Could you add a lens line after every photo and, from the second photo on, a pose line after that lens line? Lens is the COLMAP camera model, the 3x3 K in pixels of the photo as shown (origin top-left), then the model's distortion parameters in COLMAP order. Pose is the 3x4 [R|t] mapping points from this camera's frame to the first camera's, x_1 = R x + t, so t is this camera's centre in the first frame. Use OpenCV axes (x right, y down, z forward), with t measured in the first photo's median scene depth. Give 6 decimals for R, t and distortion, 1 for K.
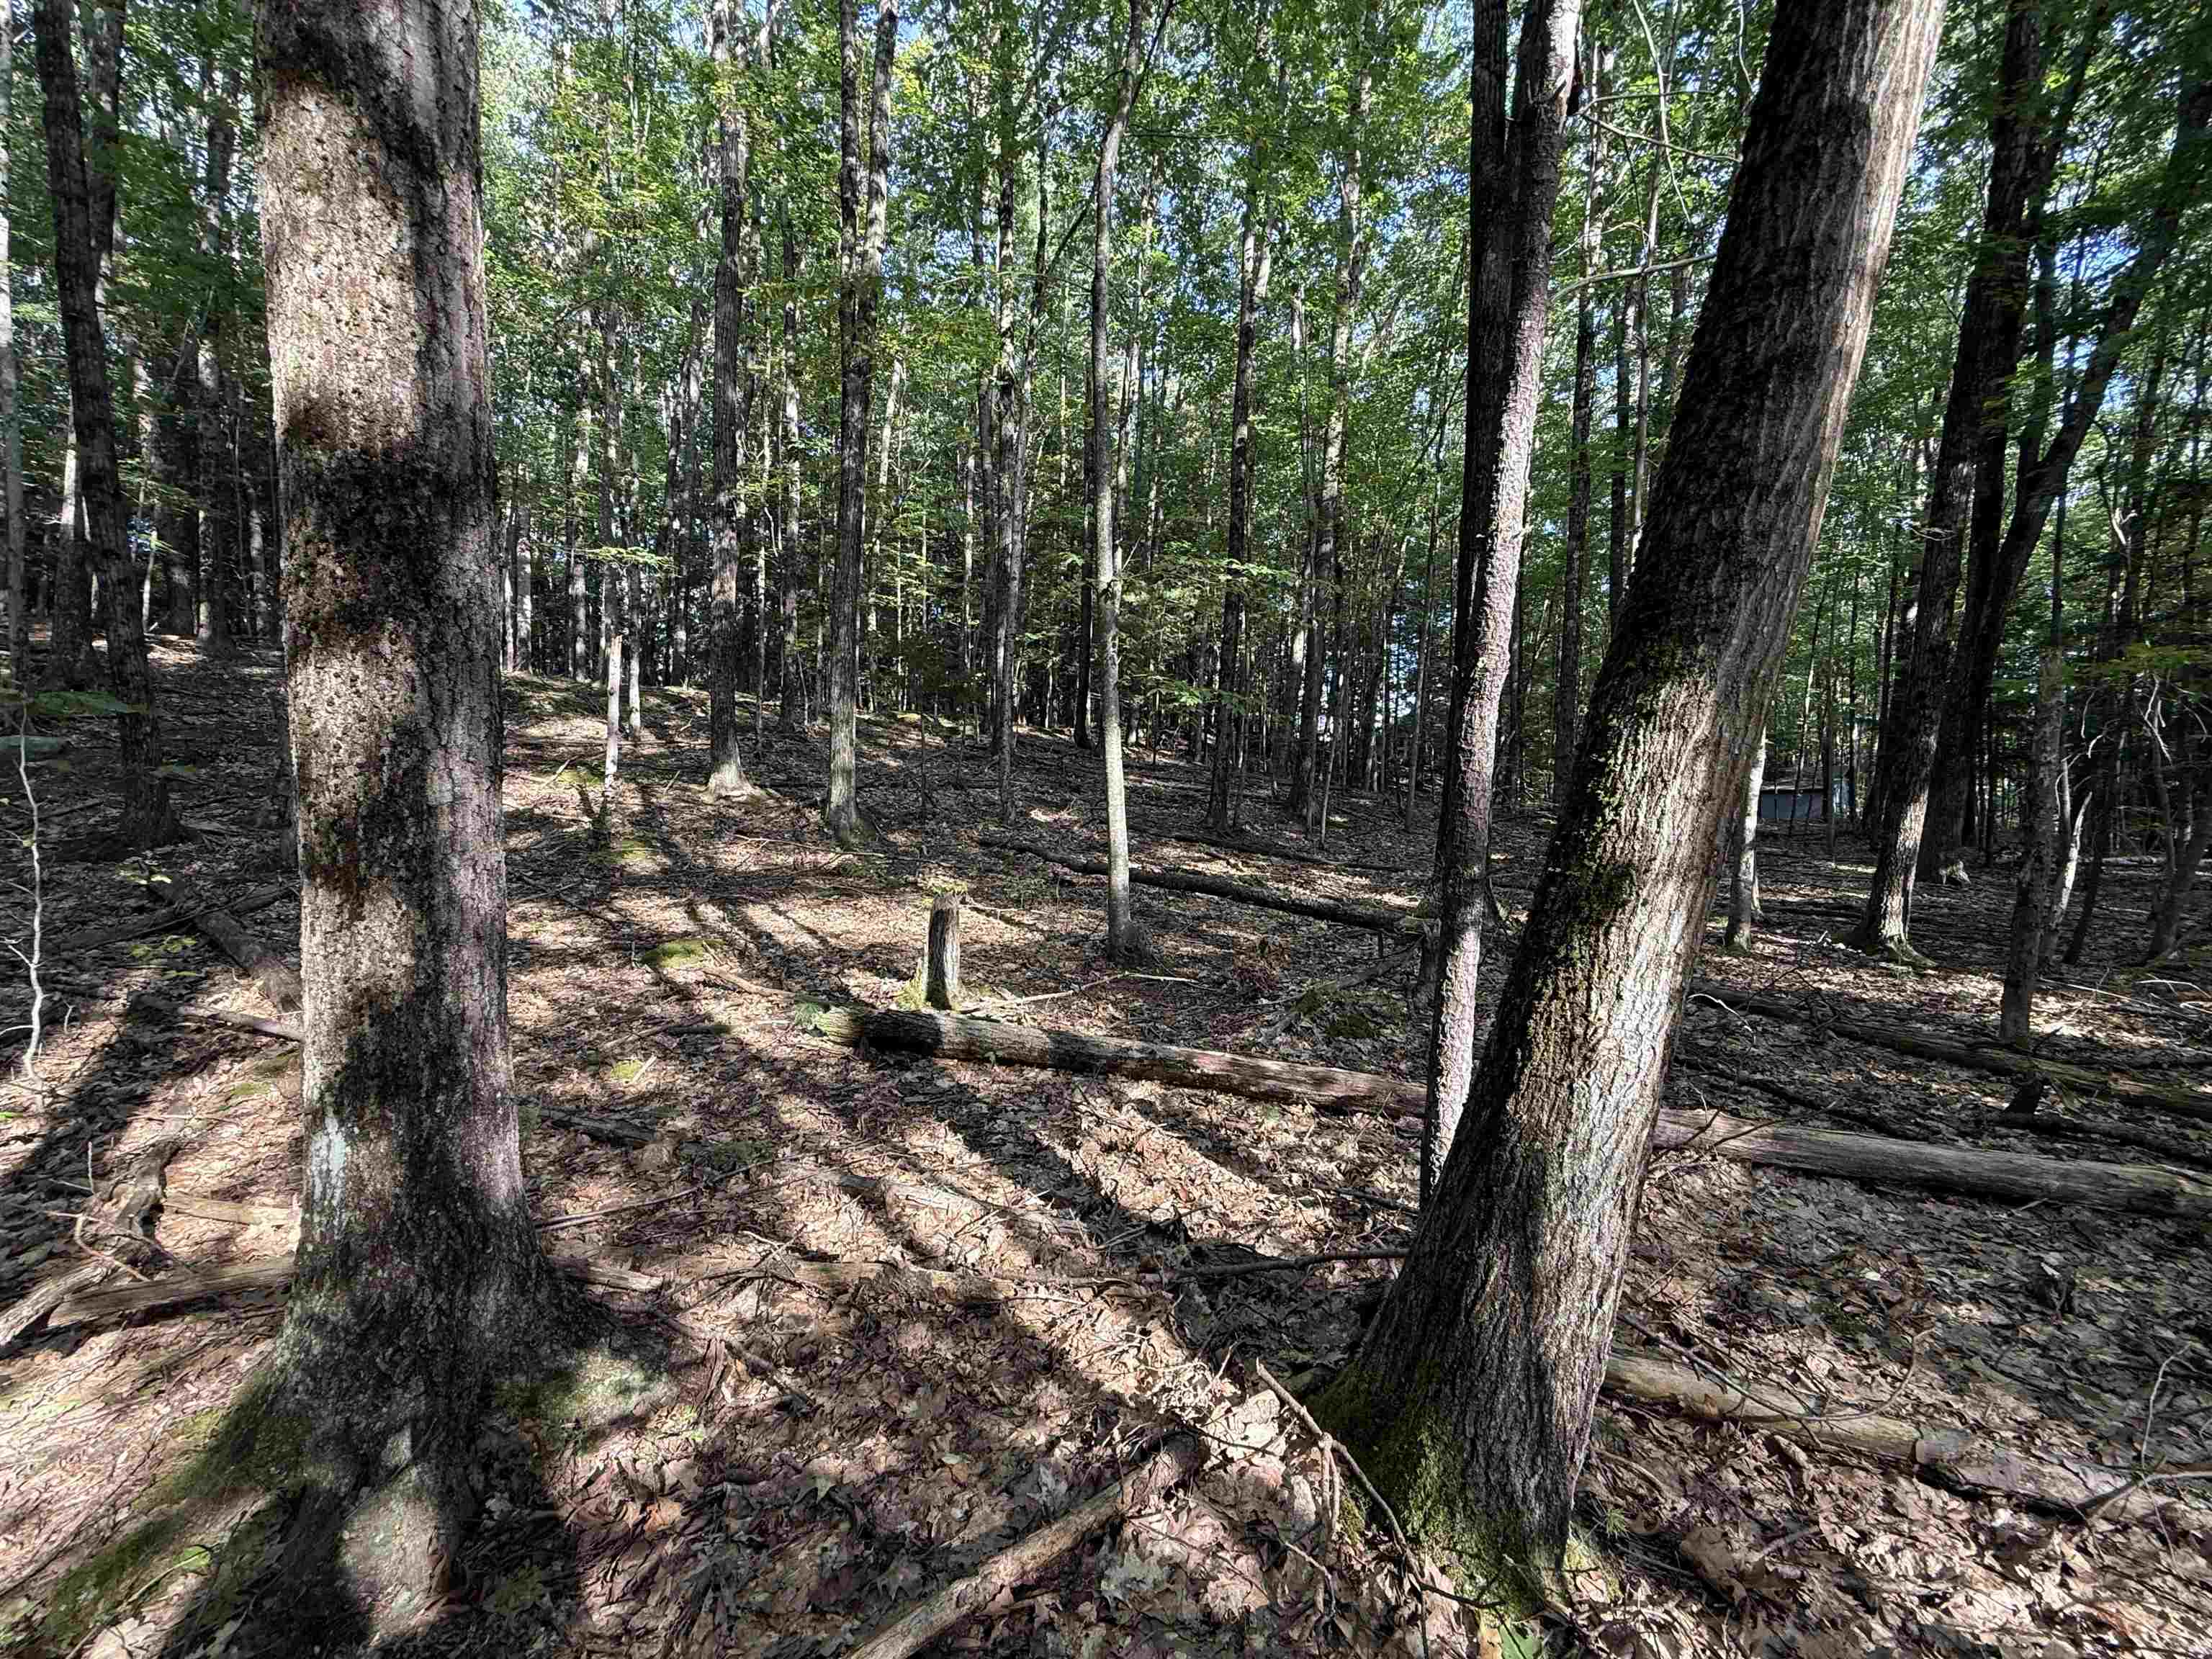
lens RADIAL K [[894.7, 0, 1106.0], [0, 894.7, 829.5], [0, 0, 1]] dist [-0.000255, 0.000316]
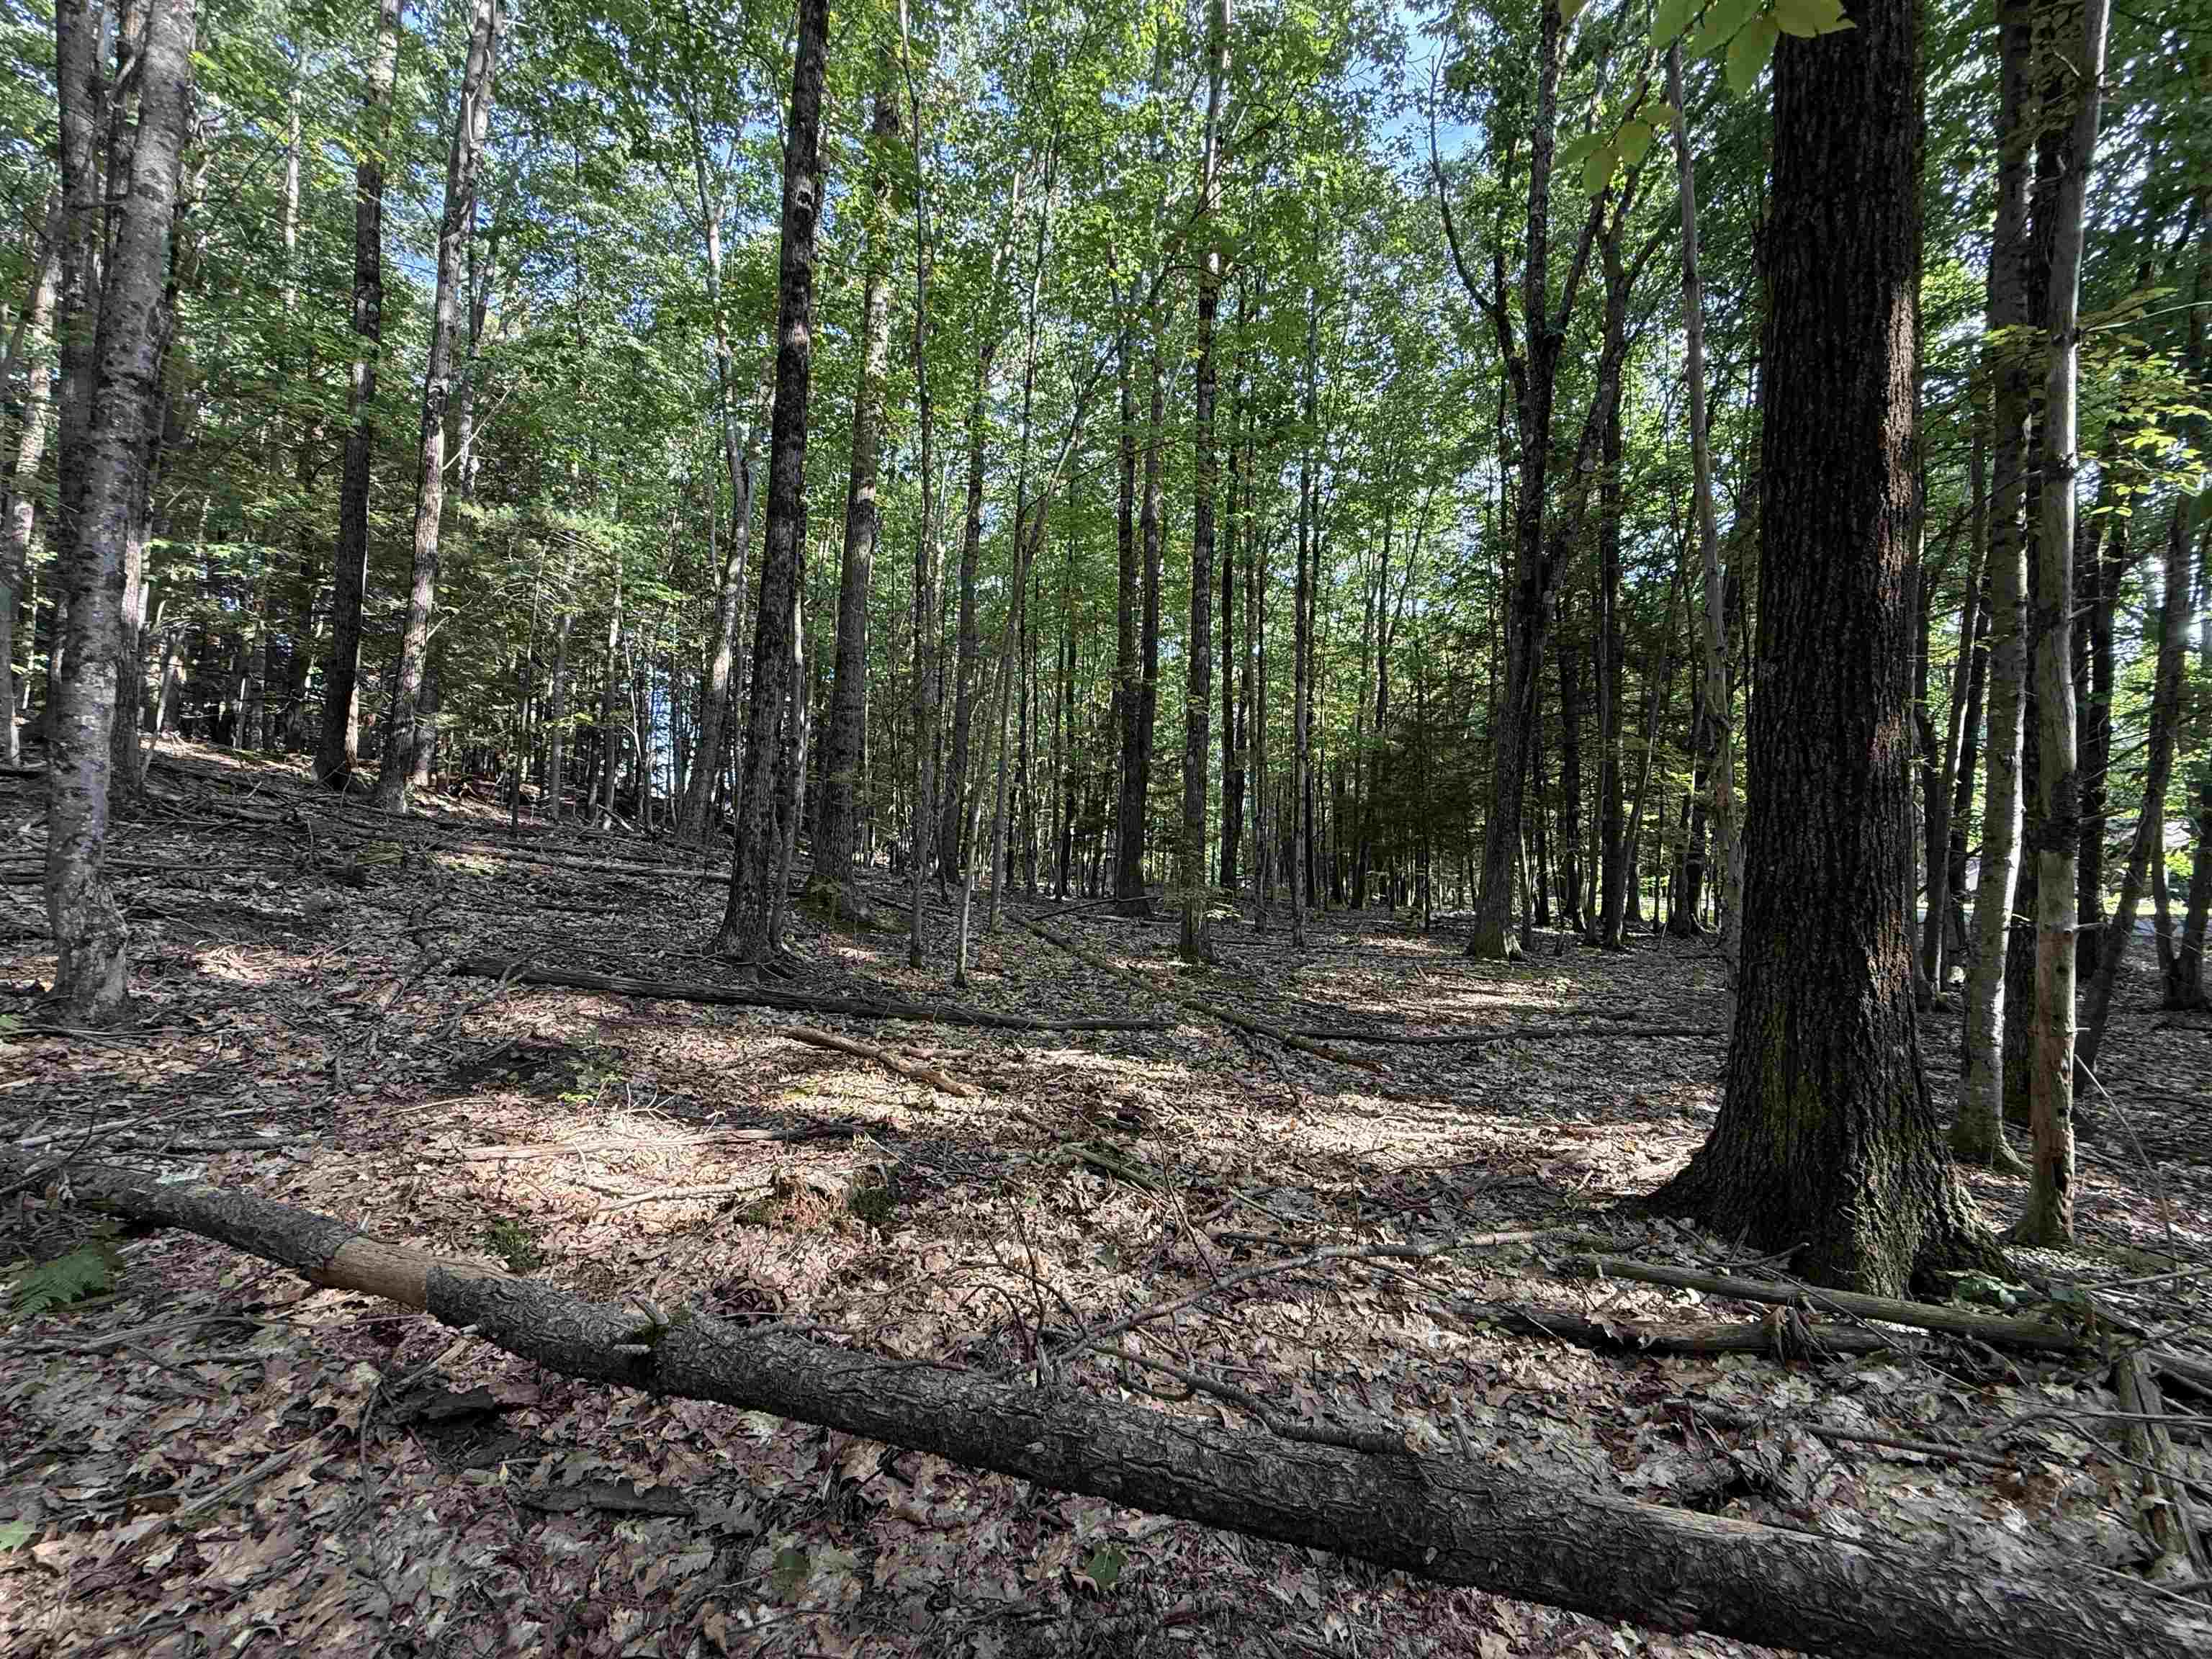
lens RADIAL K [[894.7, 0, 1106.0], [0, 894.7, 829.5], [0, 0, 1]] dist [-0.000255, 0.000316]
pose [[0.756706, 0.006079, 0.653727, -0.045441], [0.042658, 0.997367, -0.058653, -0.032805], [-0.652362, 0.072270, 0.754454, 0.508968]]
